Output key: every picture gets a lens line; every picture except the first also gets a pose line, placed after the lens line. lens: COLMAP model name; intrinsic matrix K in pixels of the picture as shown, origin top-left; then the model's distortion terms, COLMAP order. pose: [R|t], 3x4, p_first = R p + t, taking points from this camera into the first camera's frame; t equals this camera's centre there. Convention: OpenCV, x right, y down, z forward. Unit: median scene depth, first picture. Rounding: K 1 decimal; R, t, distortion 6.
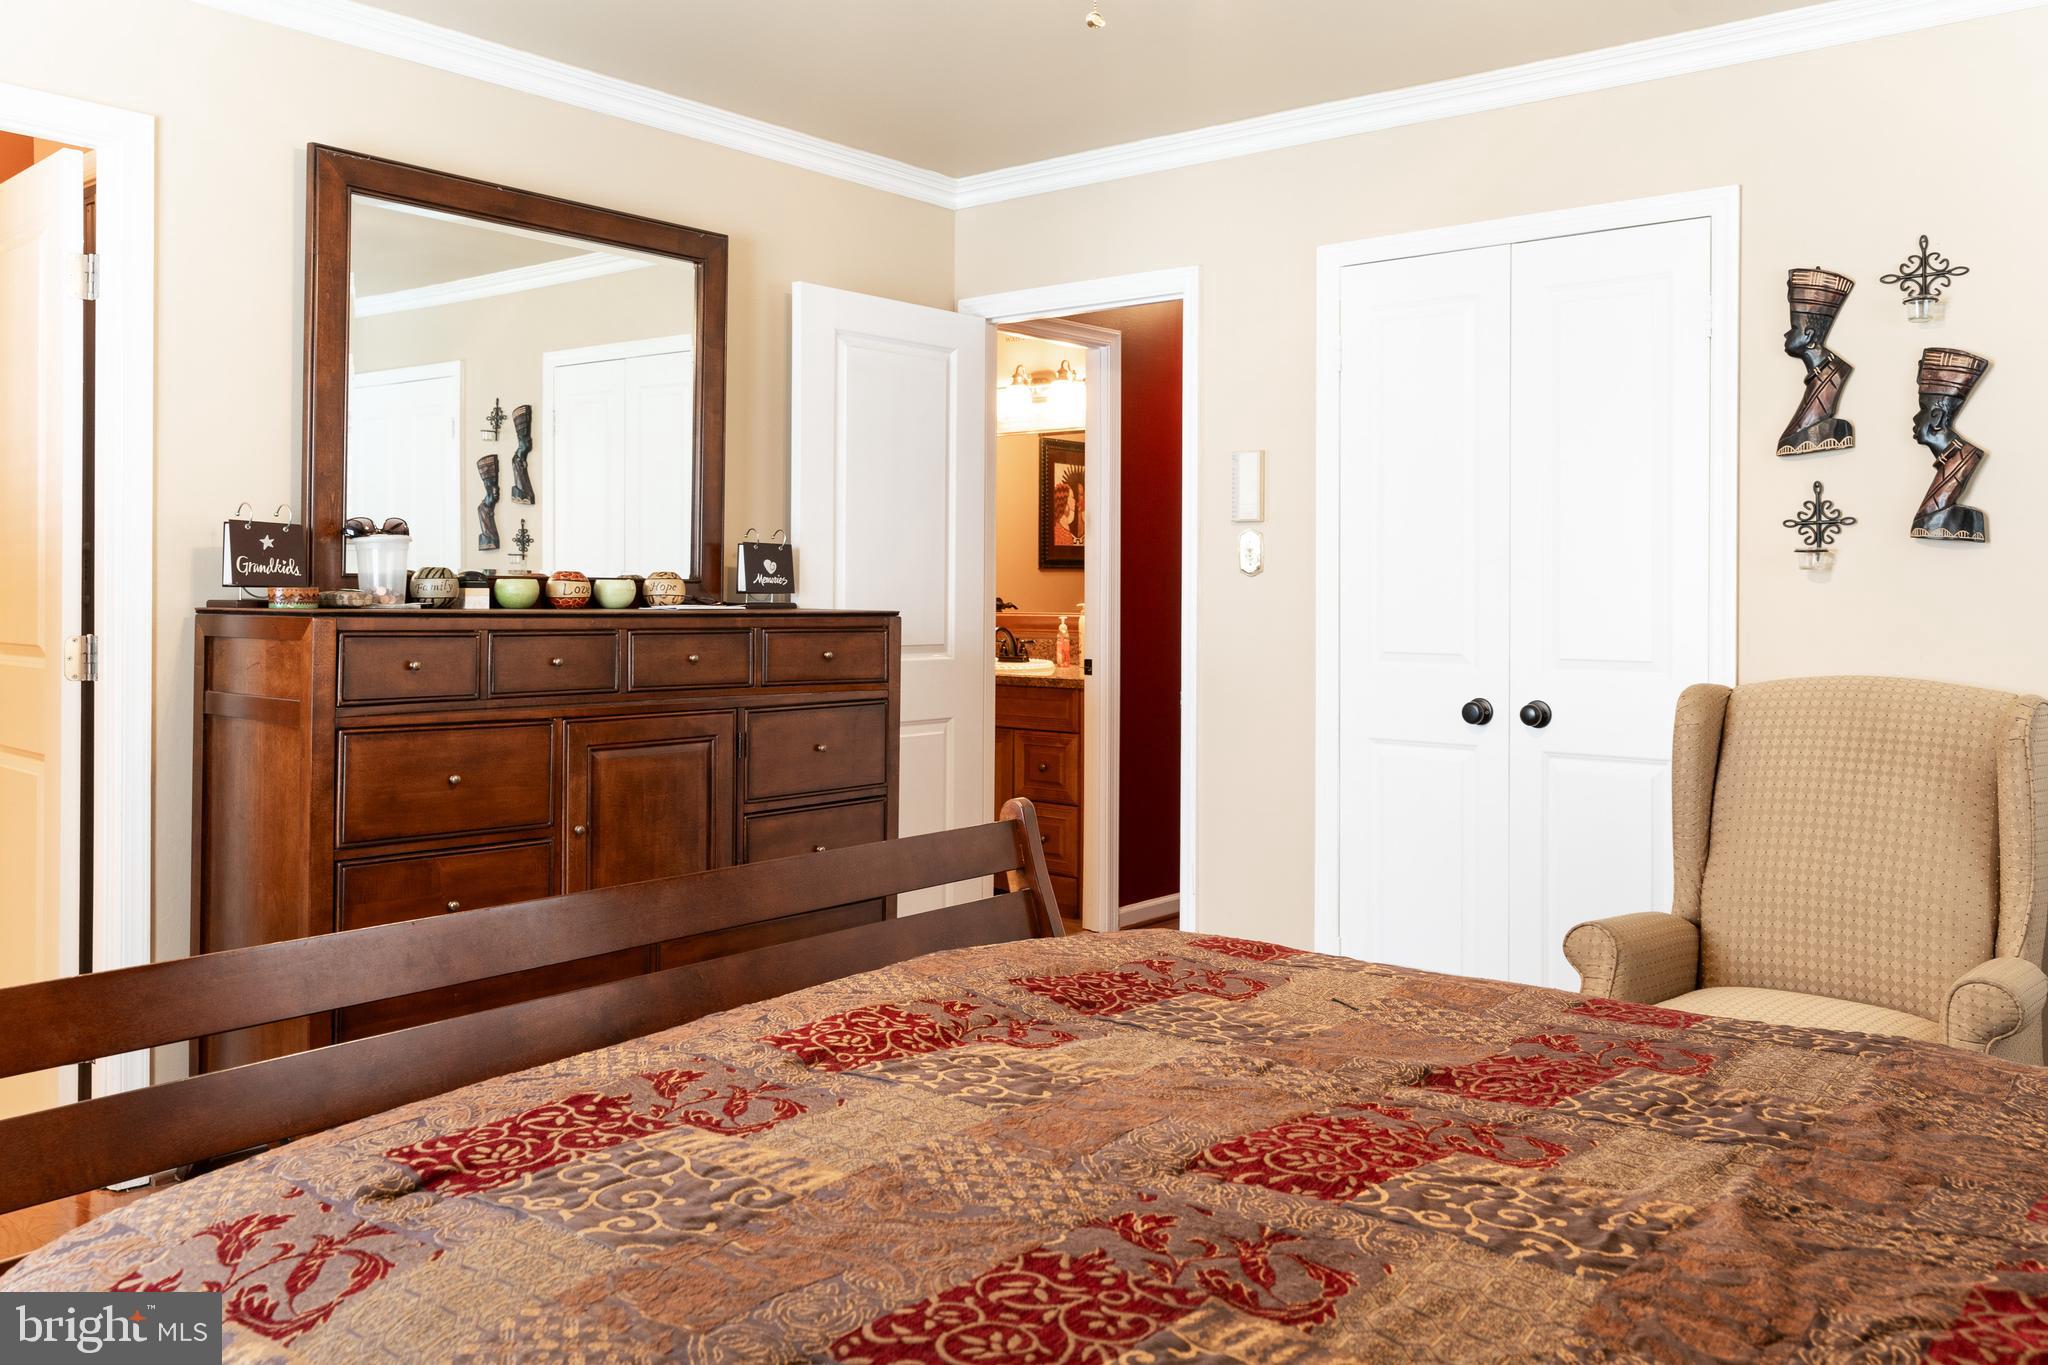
lens RADIAL K [[1625.9, 0, 1024.1], [0, 1625.9, 674.2], [0, 0, 1]] dist [0.003061, 0.002826]
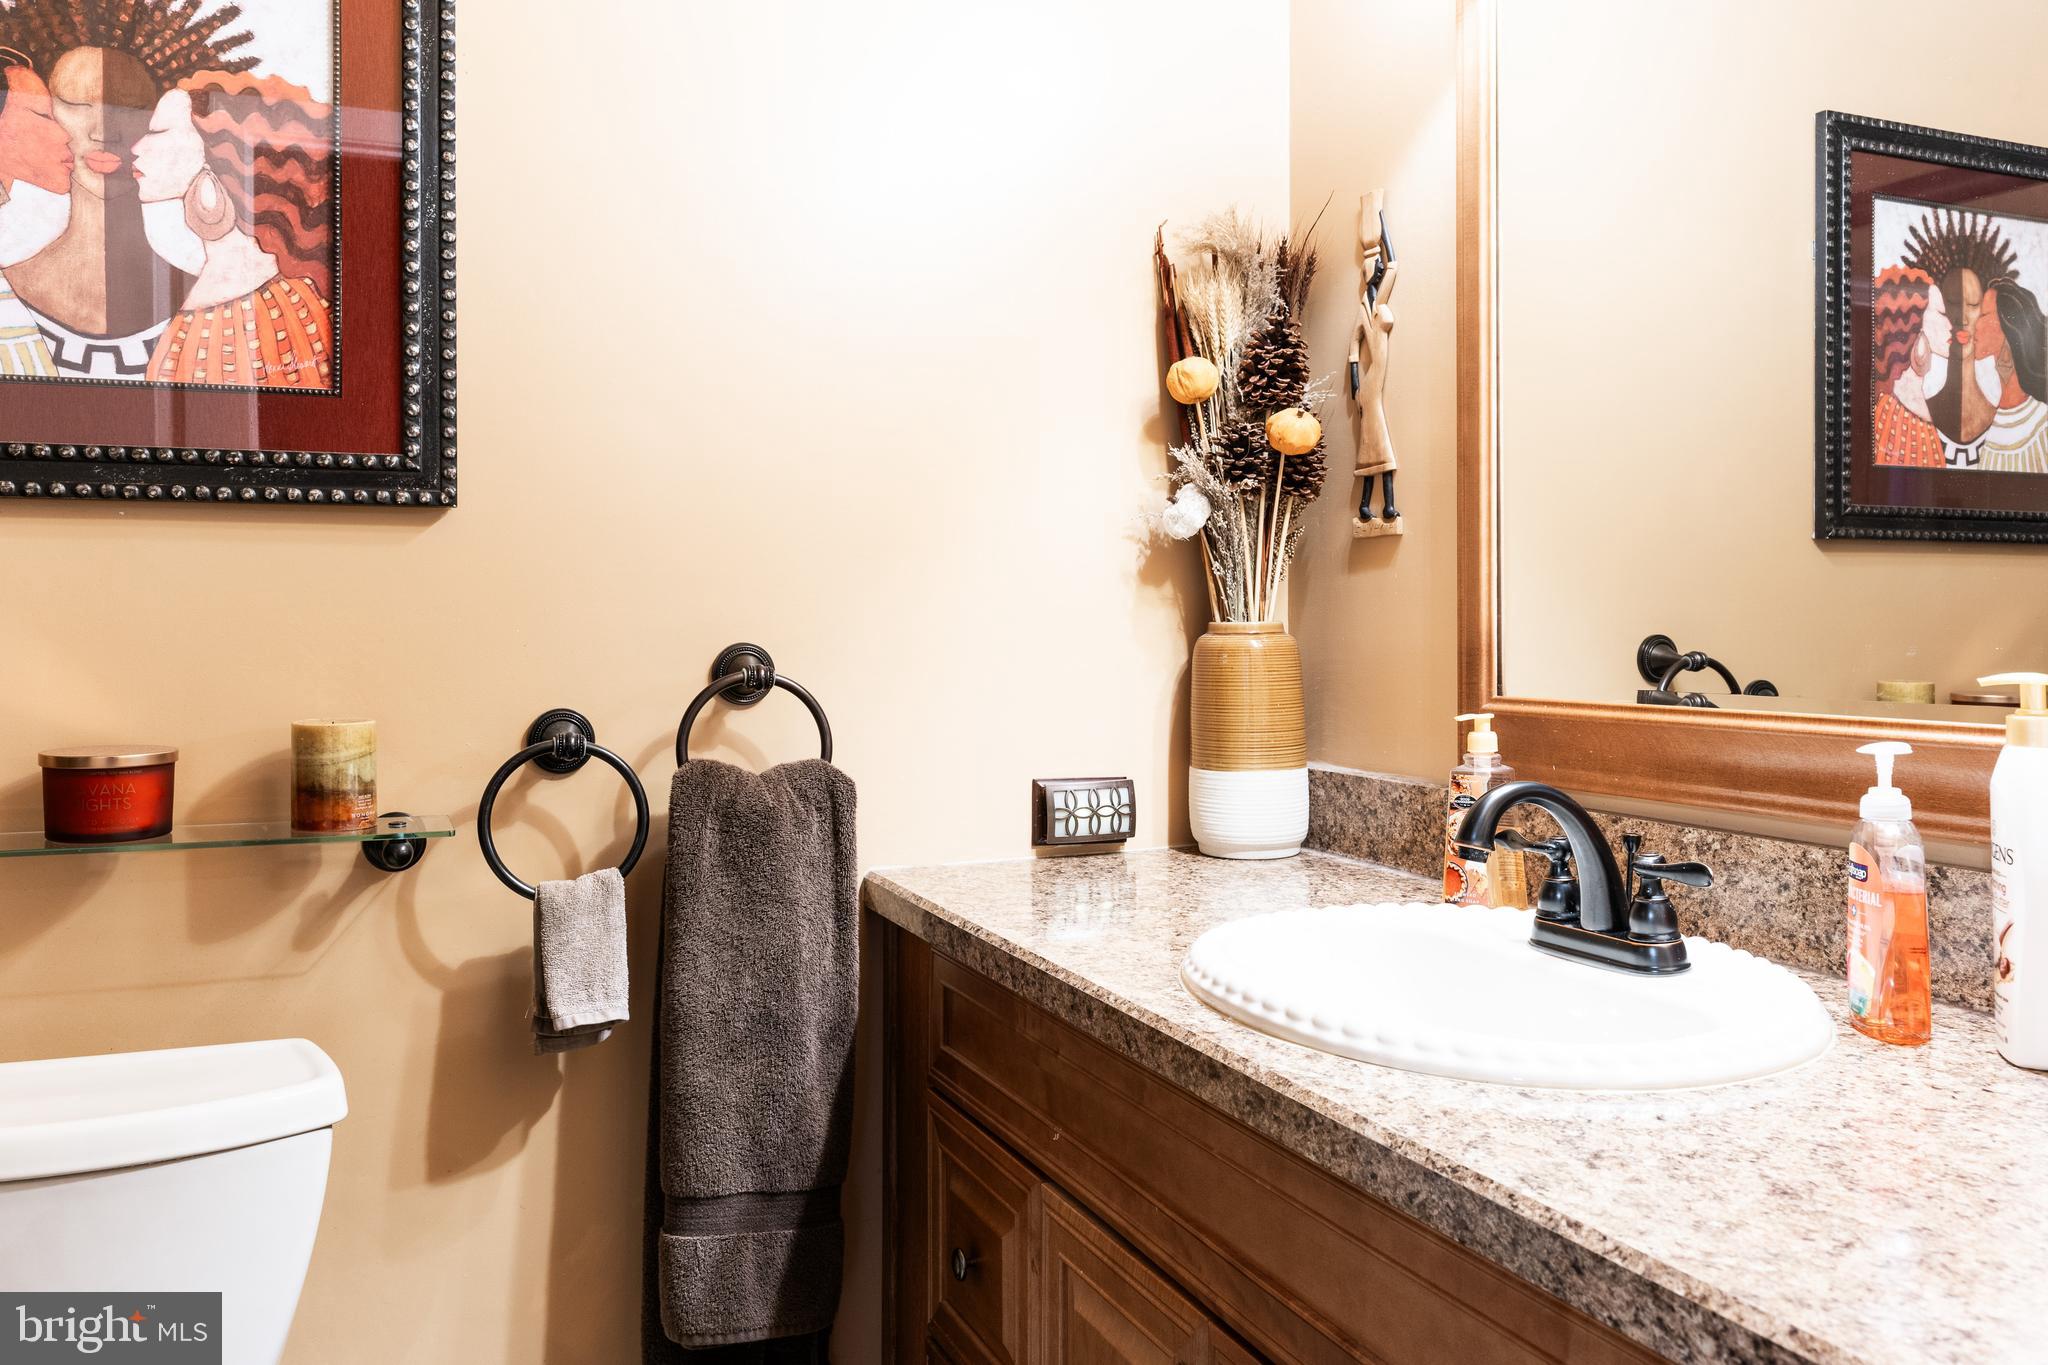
lens RADIAL K [[1625.9, 0, 1023.1], [0, 1625.9, 675.1], [0, 0, 1]] dist [0.003061, 0.002826]
pose [[0.886569, 0.001297, -0.462595, 0.018351], [-0.010780, 0.999782, -0.017856, -0.031352], [0.462471, 0.020817, 0.886390, 0.647166]]
